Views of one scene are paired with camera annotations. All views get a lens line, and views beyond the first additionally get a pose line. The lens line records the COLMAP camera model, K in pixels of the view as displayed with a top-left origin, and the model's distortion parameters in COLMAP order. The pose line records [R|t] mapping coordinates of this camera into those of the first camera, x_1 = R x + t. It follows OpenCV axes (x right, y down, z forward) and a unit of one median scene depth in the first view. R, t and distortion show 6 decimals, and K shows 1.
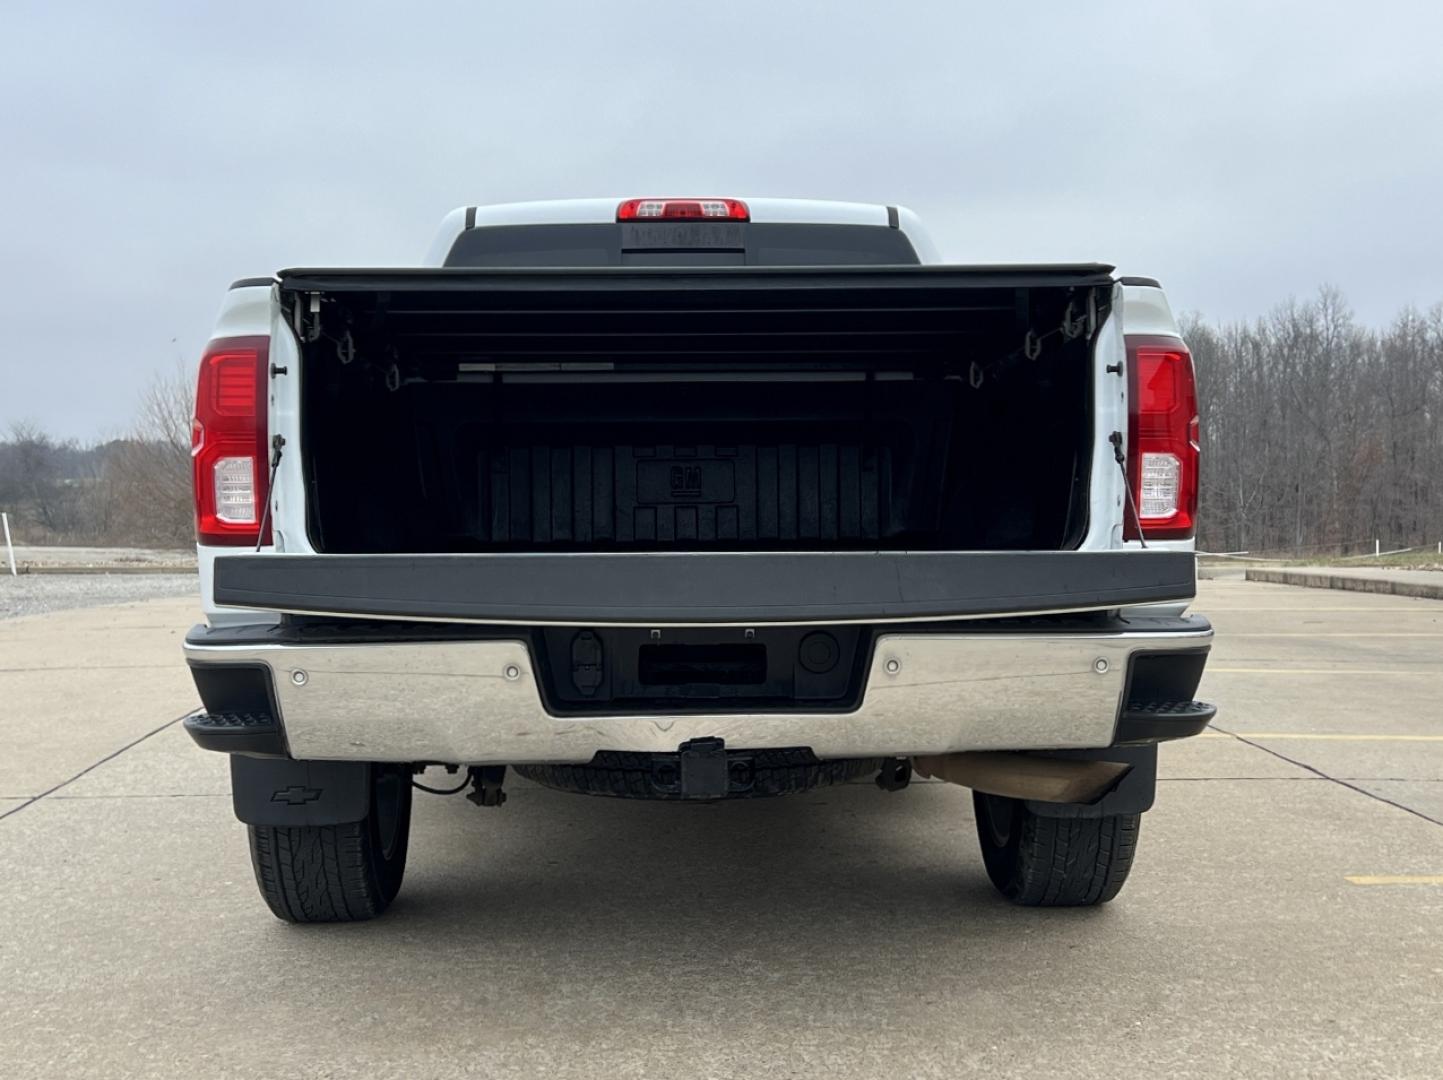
lens RADIAL K [[1863.7, 0, 721.5], [0, 1863.7, 540.0], [0, 0, 1]] dist [0.106206, -0.020784]
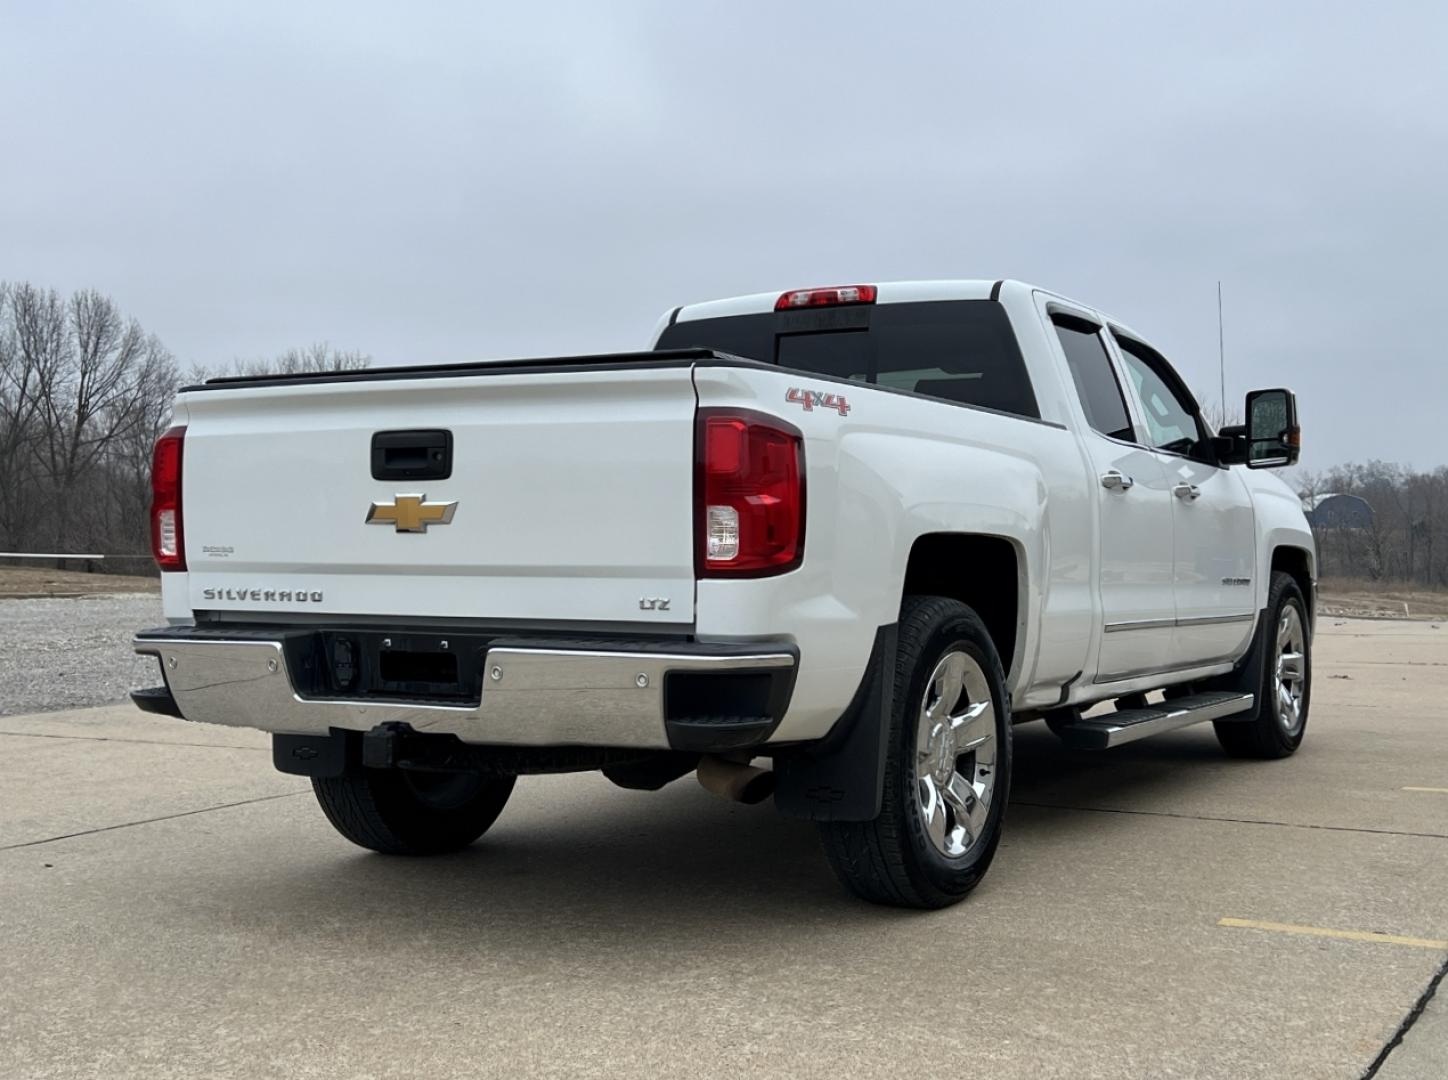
lens RADIAL K [[1870.2, 0, 724.0], [0, 1870.2, 540.0], [0, 0, 1]] dist [0.106206, -0.020784]
pose [[0.826462, 0.007410, -0.562944, 0.759157], [-0.025545, 0.999377, -0.024347, 0.003342], [0.562413, 0.034503, 0.826137, 0.022582]]
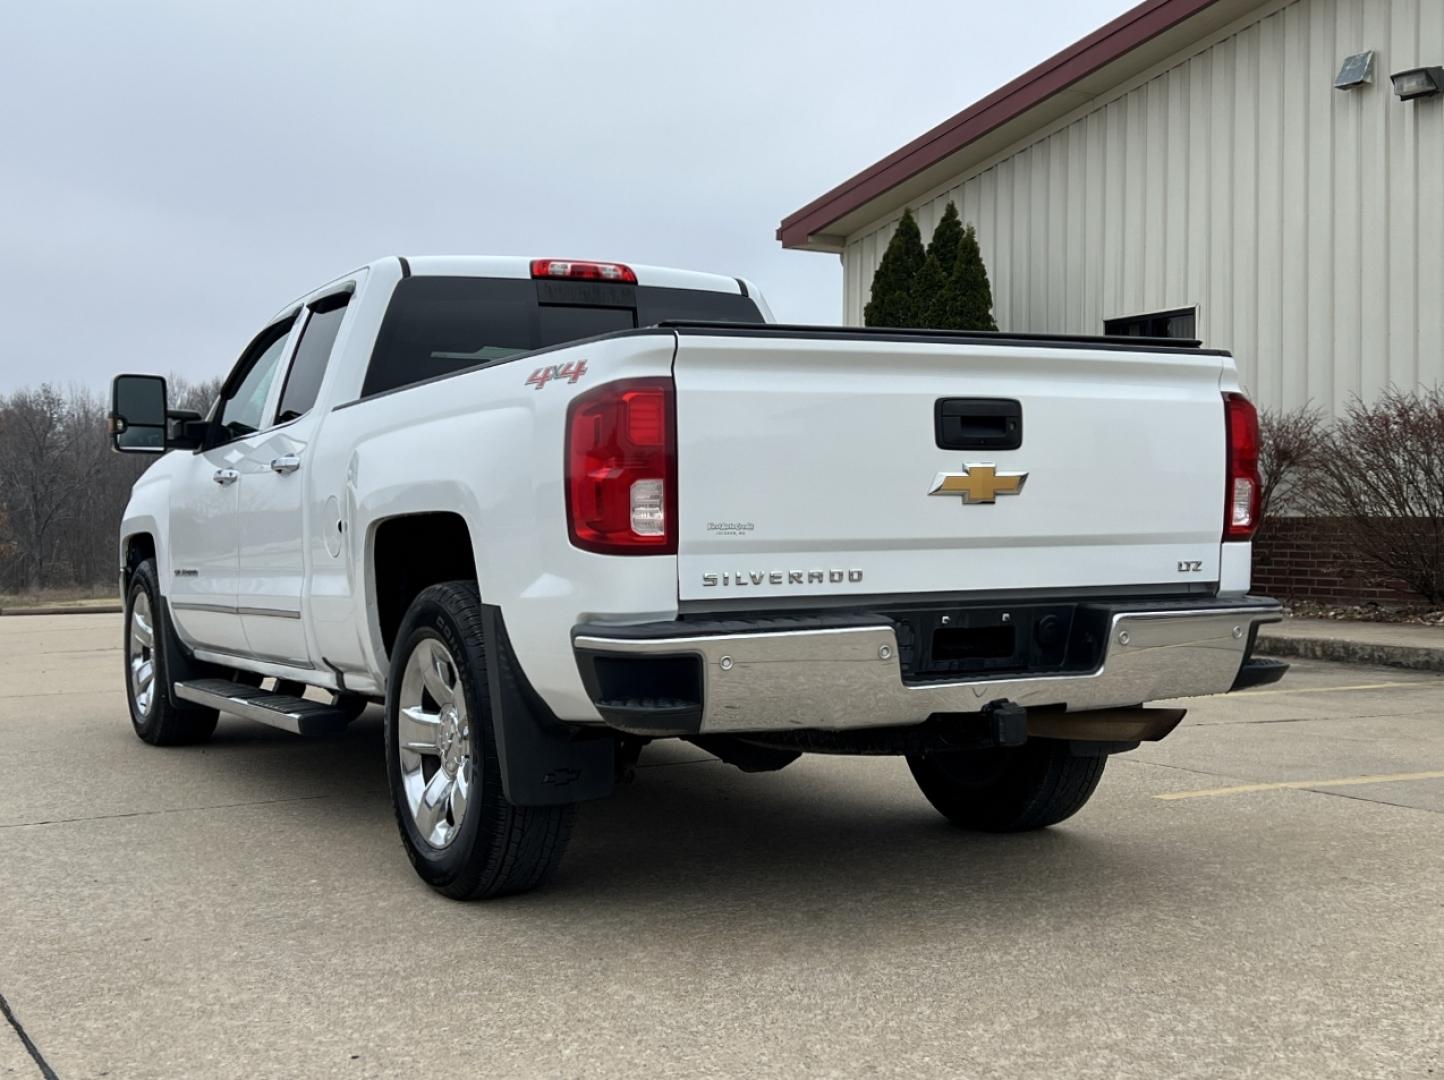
lens RADIAL K [[1843.4, 0, 687.9], [0, 1843.4, 507.0], [0, 0, 1]] dist [0.360139, 0.007346]
pose [[0.886274, -0.004217, 0.463143, -0.641723], [0.024139, 0.999020, -0.037096, 0.013934], [-0.462533, 0.044057, 0.885507, -0.031393]]
